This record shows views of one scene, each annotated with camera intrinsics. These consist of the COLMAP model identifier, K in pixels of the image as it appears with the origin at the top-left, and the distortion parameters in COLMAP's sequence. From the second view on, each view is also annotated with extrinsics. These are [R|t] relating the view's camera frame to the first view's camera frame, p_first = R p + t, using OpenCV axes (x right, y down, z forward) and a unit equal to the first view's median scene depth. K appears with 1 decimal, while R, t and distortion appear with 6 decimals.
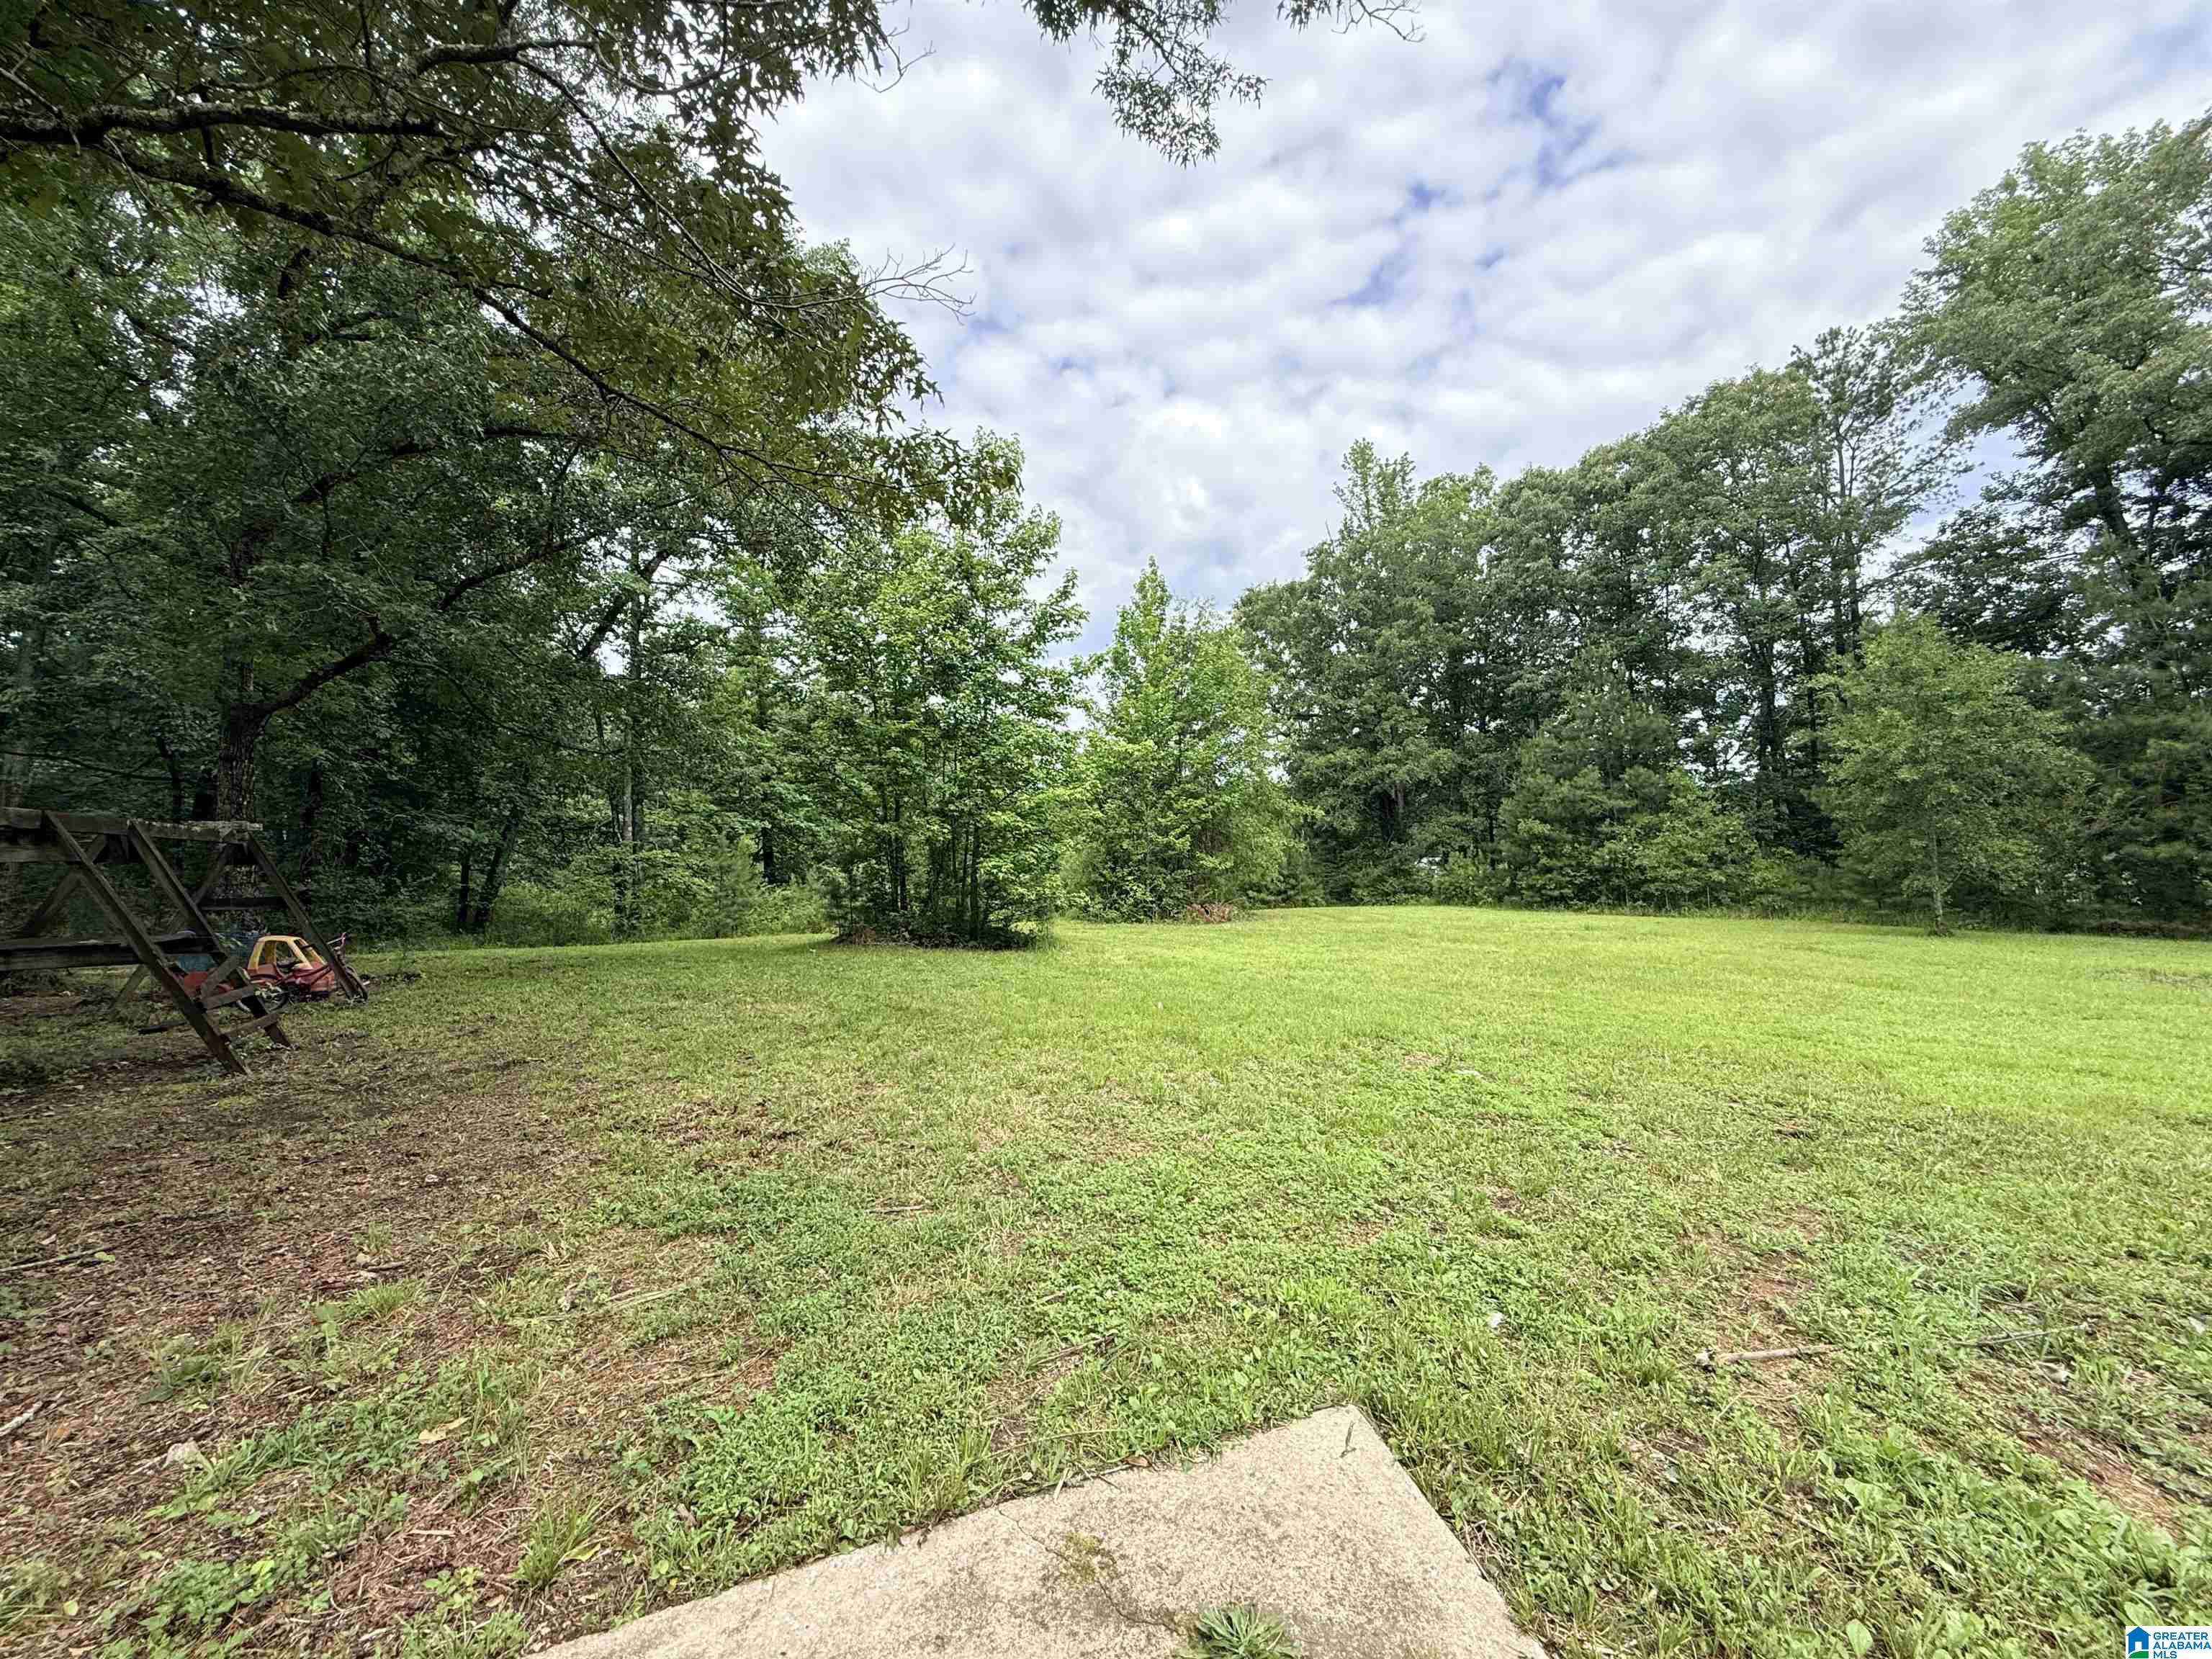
lens RADIAL K [[881.0, 0, 1101.9], [0, 881.0, 829.0], [0, 0, 1]] dist [0.001715, -0.000233]
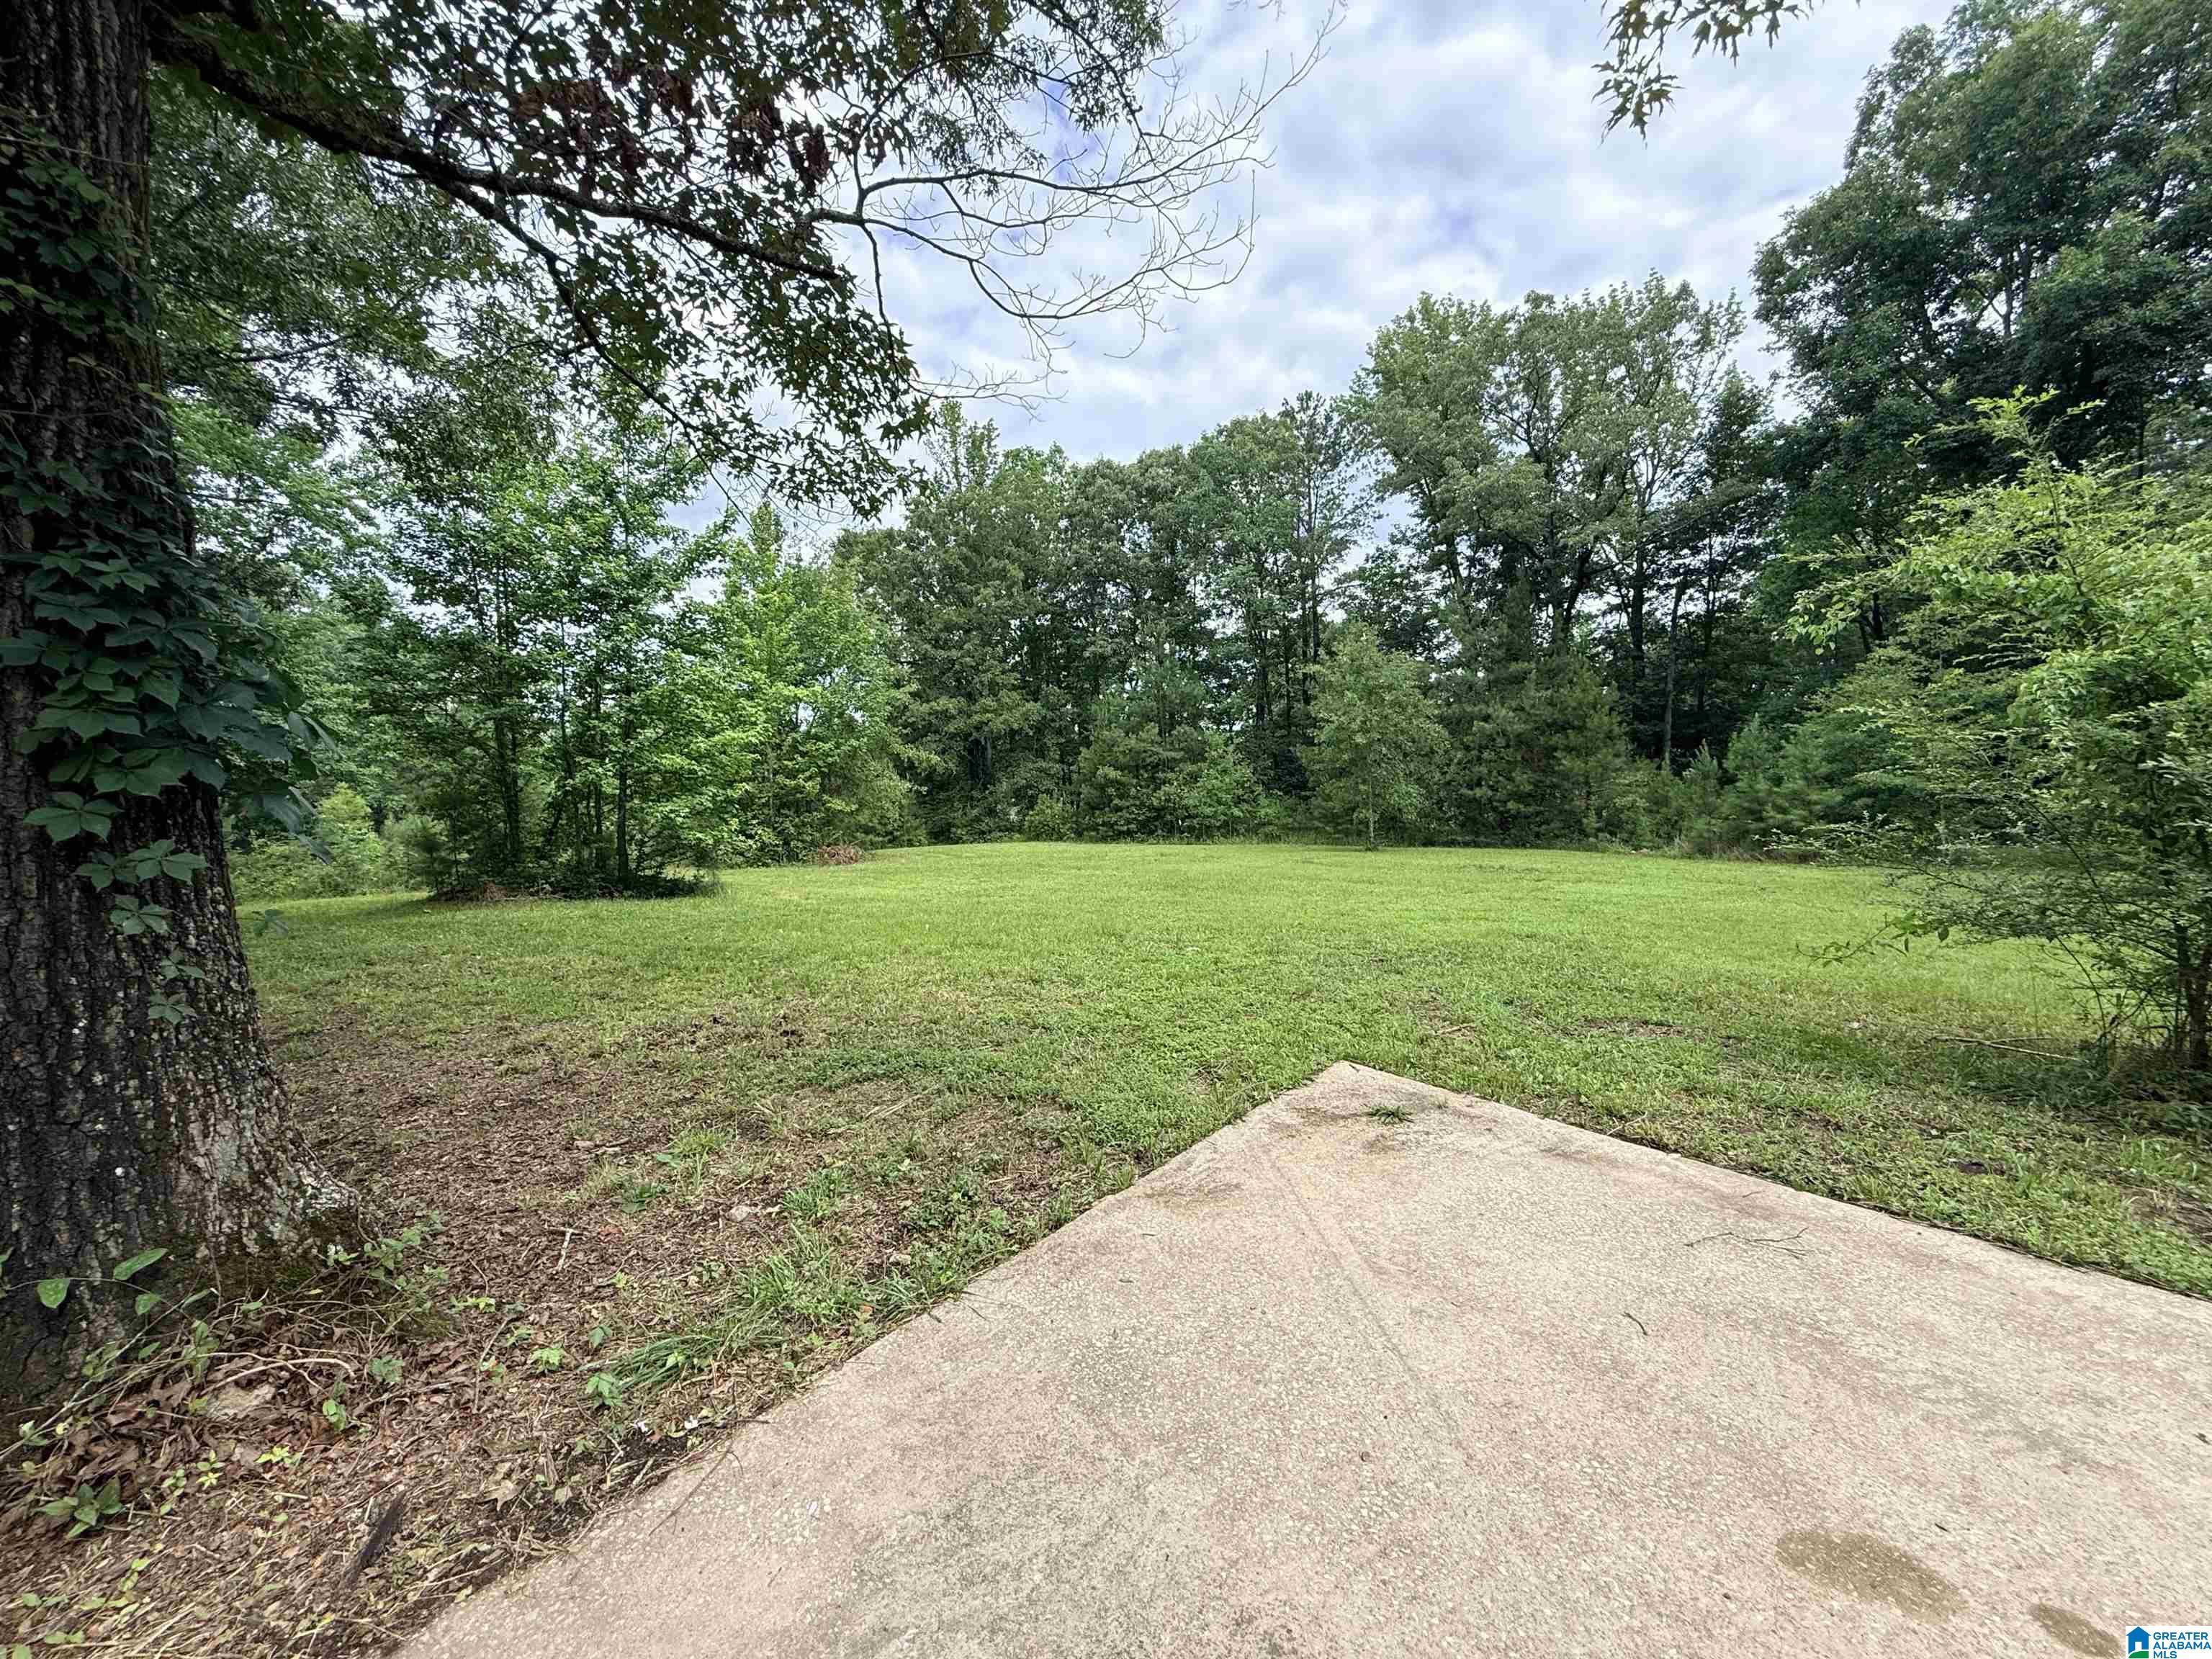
lens RADIAL K [[880.5, 0, 1102.7], [0, 880.5, 827.4], [0, 0, 1]] dist [0.000766, -0.000063]
pose [[0.878018, -0.020906, 0.478171, -0.085902], [-0.009629, 0.998072, 0.061316, -0.001678], [-0.478531, -0.058441, 0.876124, -0.037799]]
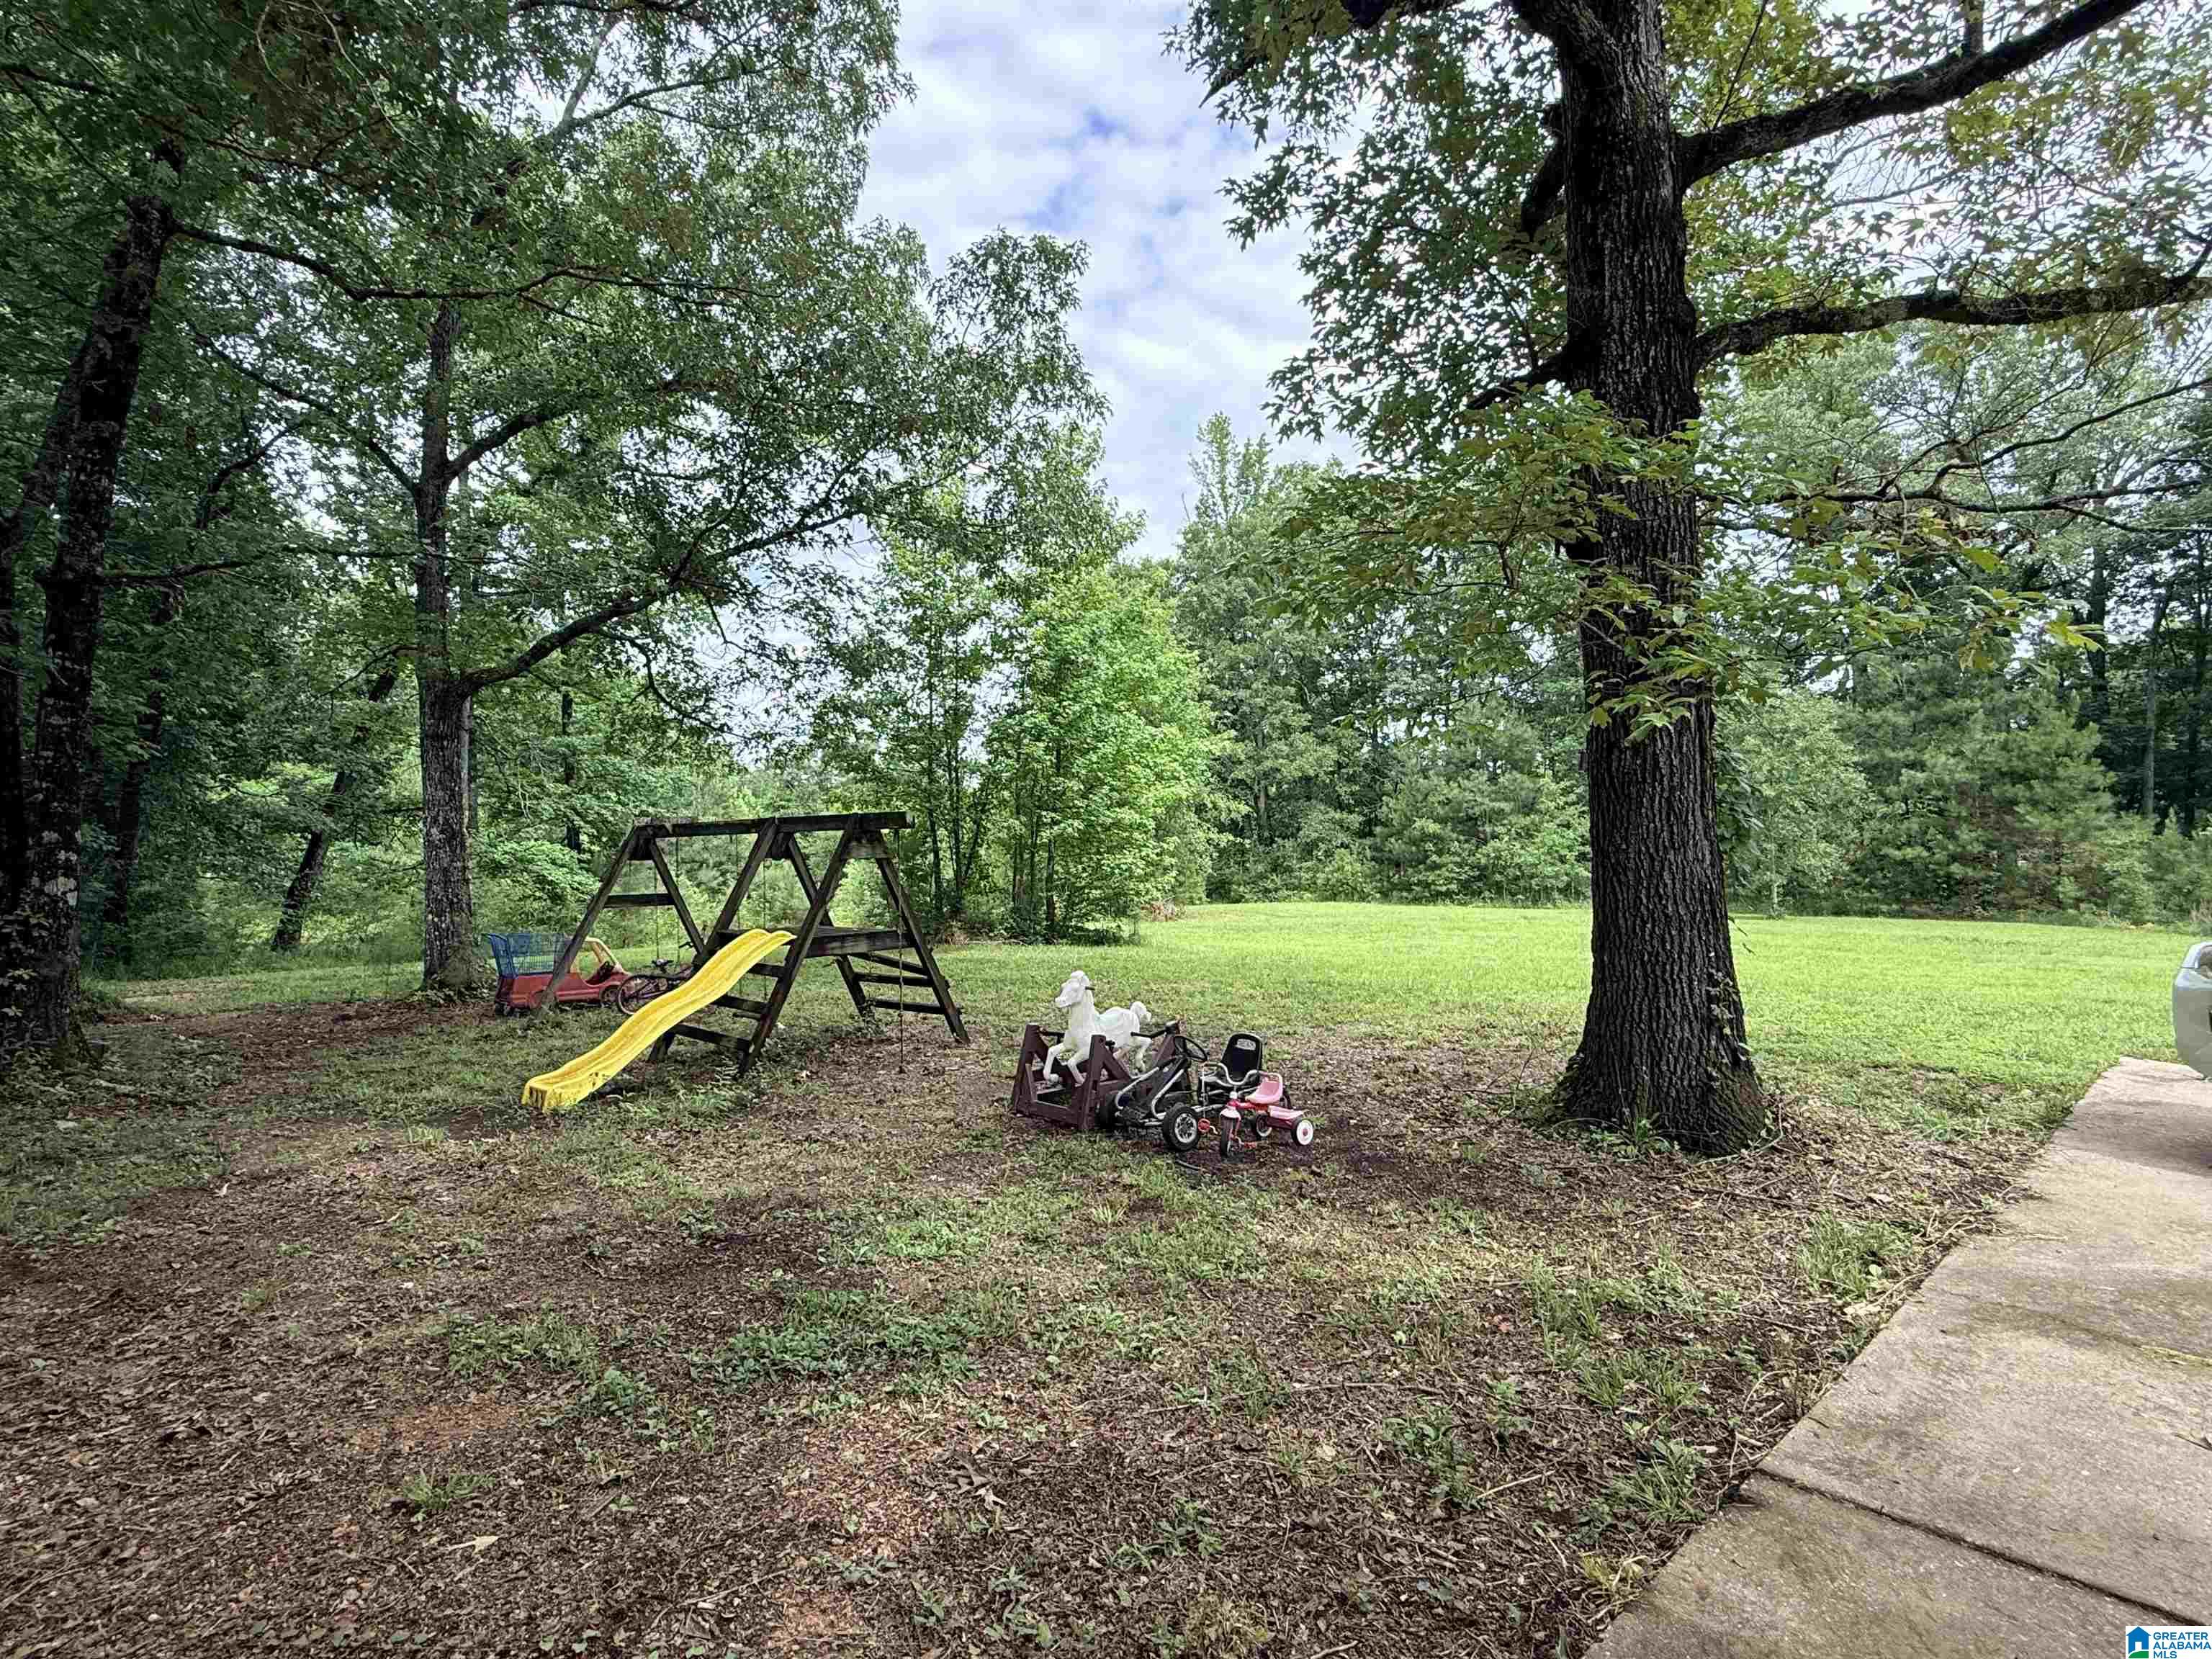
lens RADIAL K [[1073.6, 0, 1106.6], [0, 1073.6, 824.0], [0, 0, 1]] dist [-0.001047, -0.000608]
pose [[0.948196, 0.012945, 0.317421, -0.281632], [-0.015324, 0.999870, 0.004998, -0.004976], [-0.317315, -0.009604, 0.948272, -0.093327]]
